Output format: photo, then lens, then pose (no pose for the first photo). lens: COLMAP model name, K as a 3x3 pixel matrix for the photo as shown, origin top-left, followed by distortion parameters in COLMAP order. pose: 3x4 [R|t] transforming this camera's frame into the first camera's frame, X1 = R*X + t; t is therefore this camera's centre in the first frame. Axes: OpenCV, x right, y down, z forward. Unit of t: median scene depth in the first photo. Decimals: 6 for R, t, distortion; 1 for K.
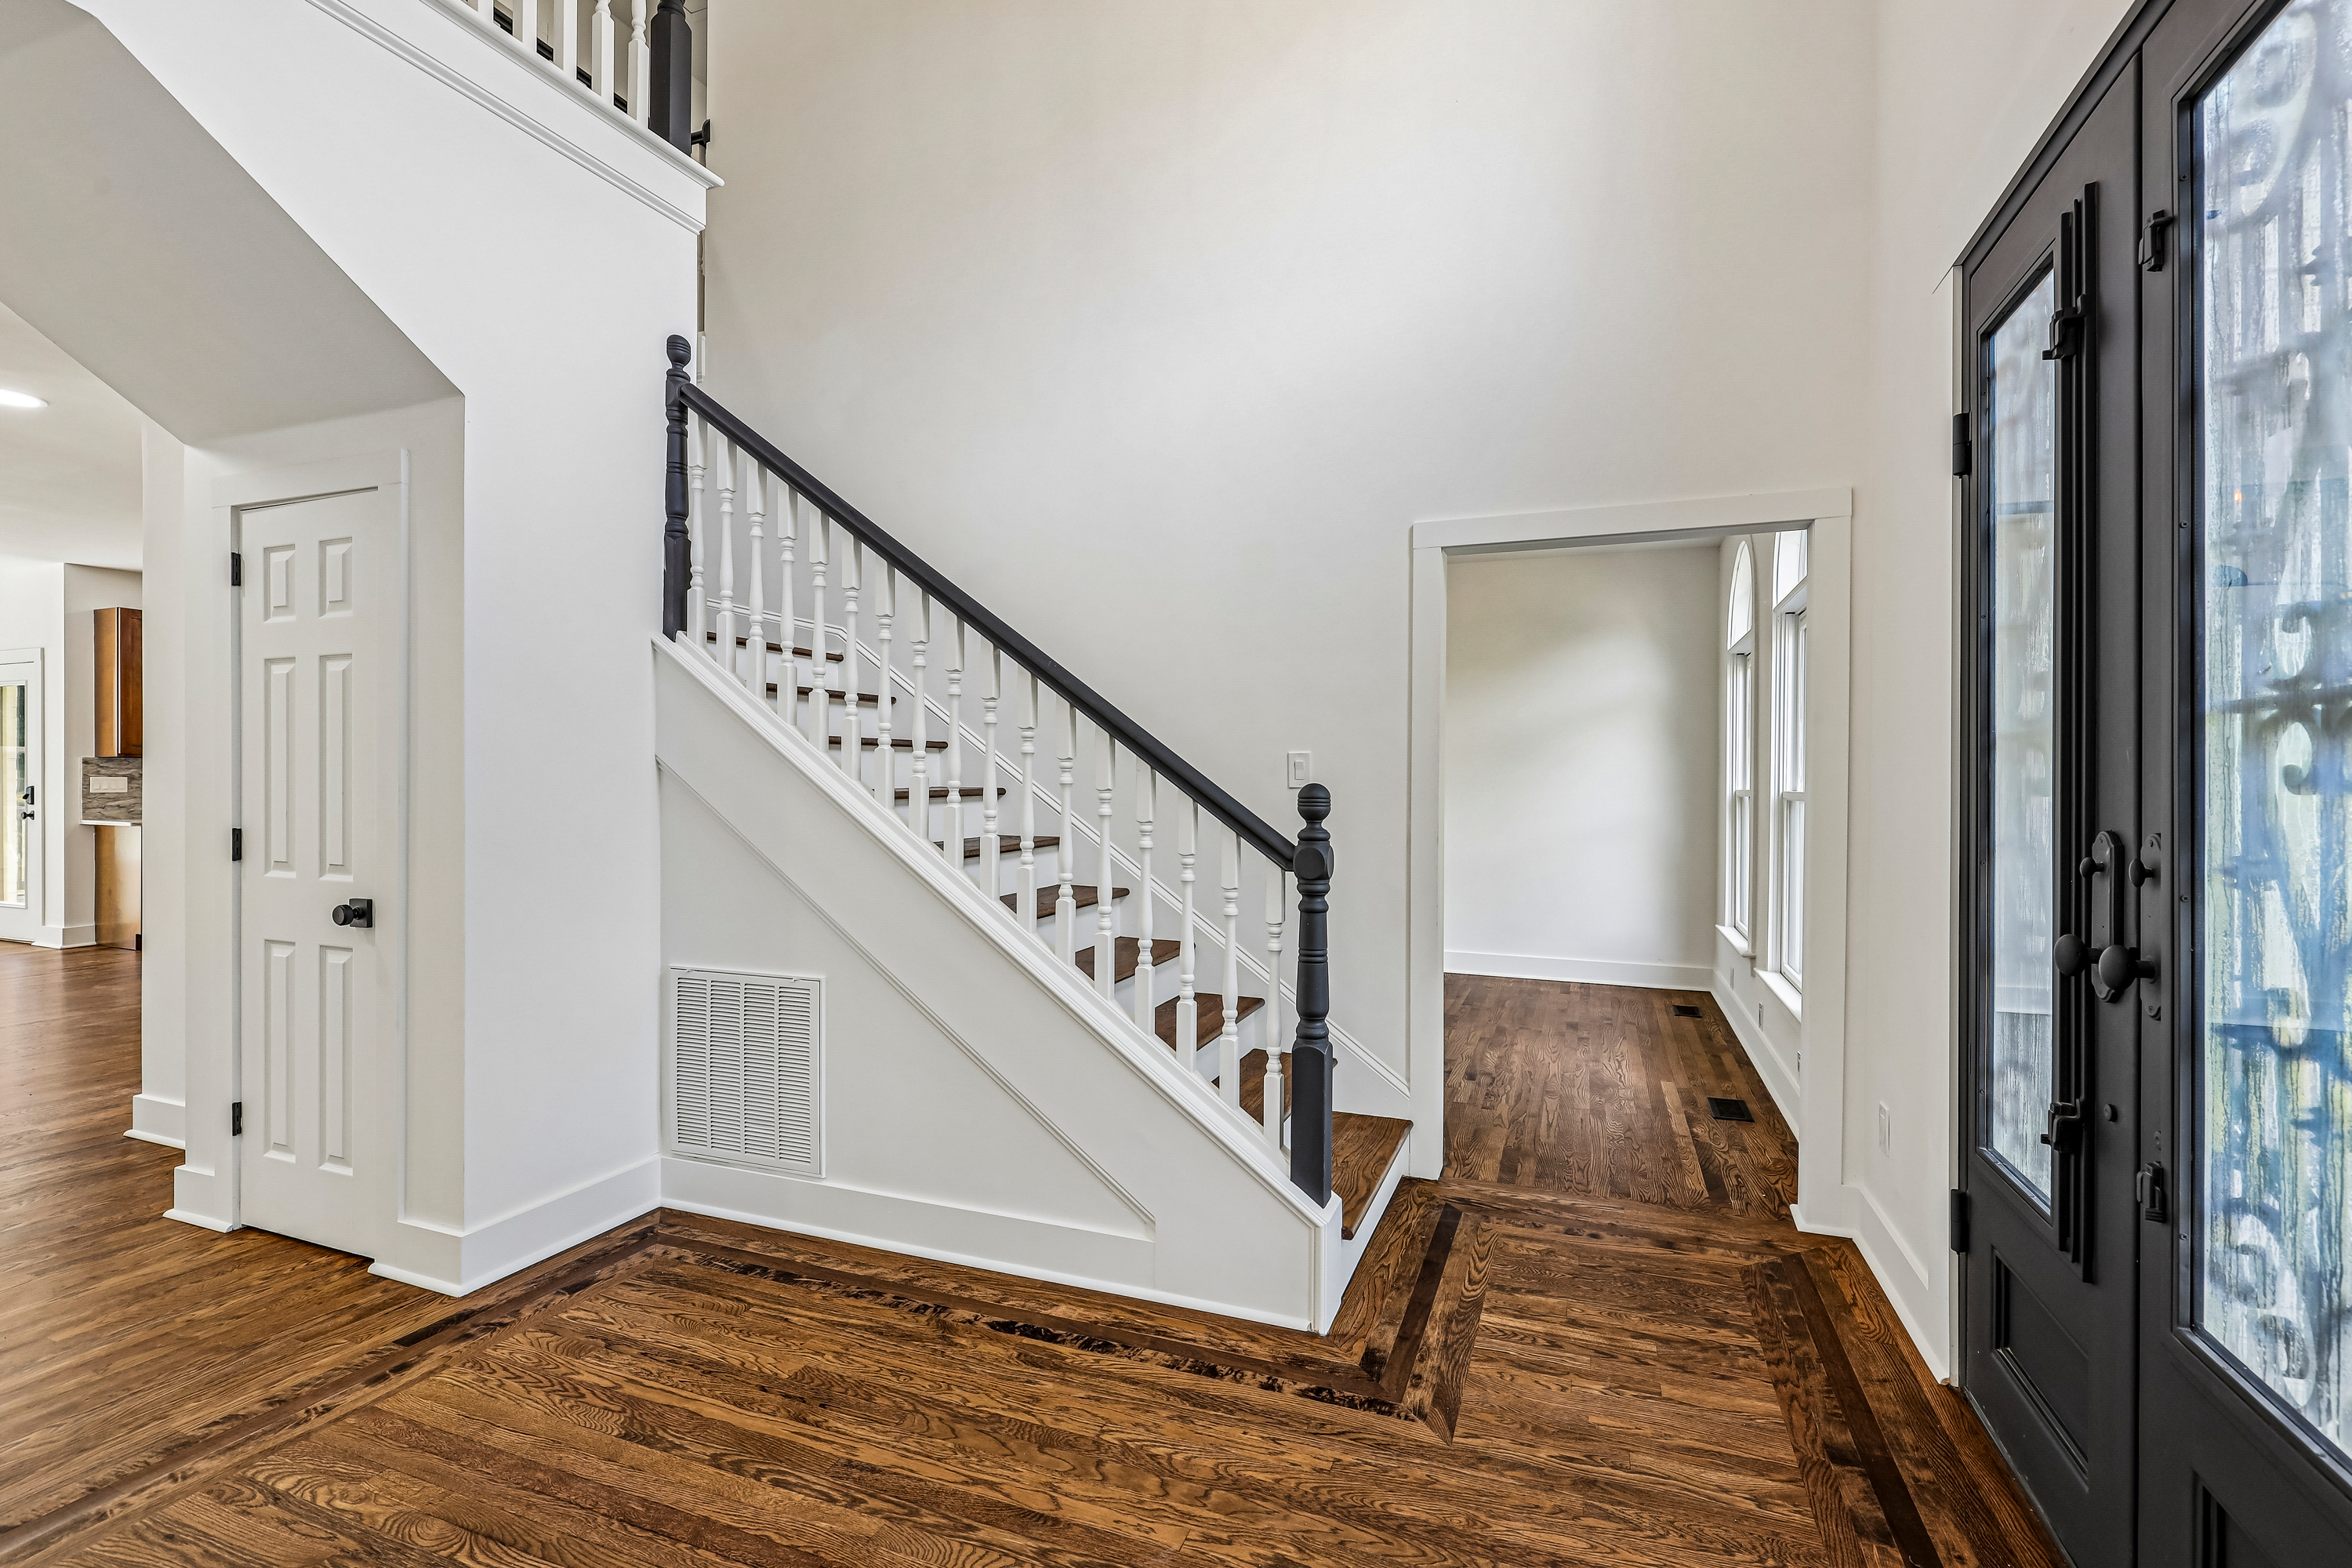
lens RADIAL K [[1057.0, 0, 1172.2], [0, 1057.0, 786.4], [0, 0, 1]] dist [-0.000574, -0.000259]
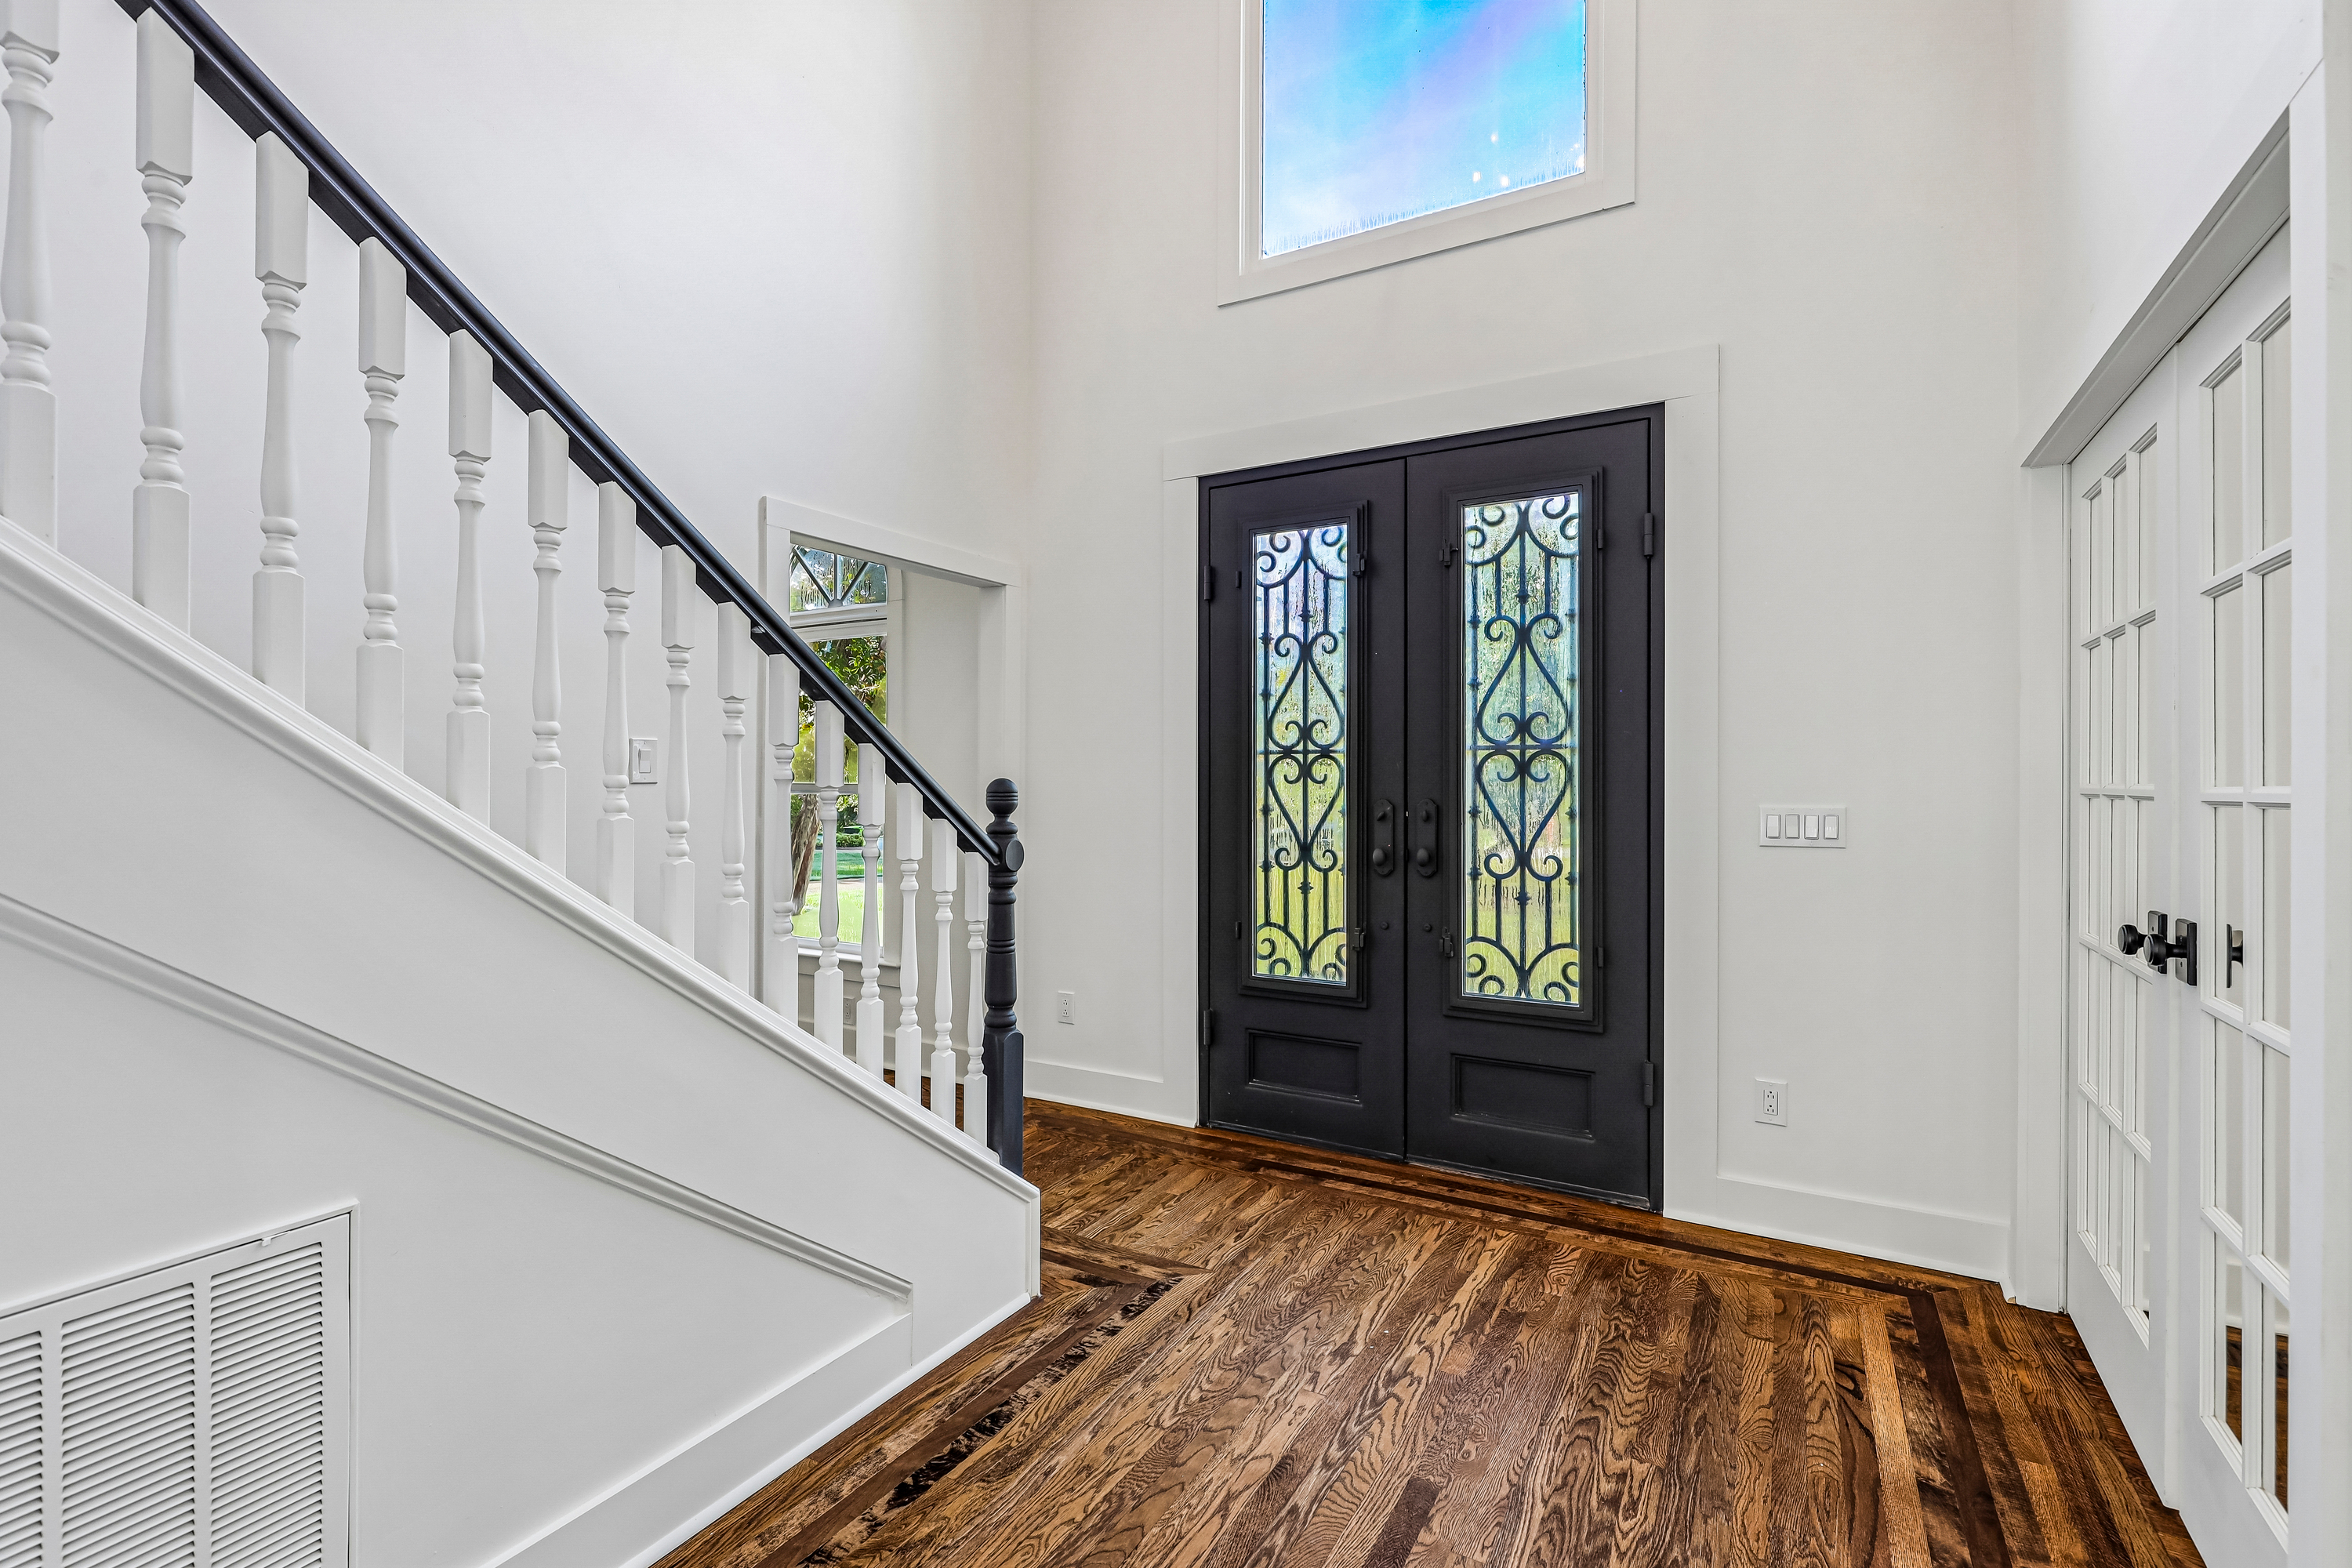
lens RADIAL K [[1057.0, 0, 1181.5], [0, 1057.0, 779.7], [0, 0, 1]] dist [-0.000574, -0.000259]
pose [[0.150740, -0.004298, 0.988564, -0.932399], [0.000140, 0.999991, 0.004326, -0.006814], [-0.988573, -0.000514, 0.150739, 0.732107]]
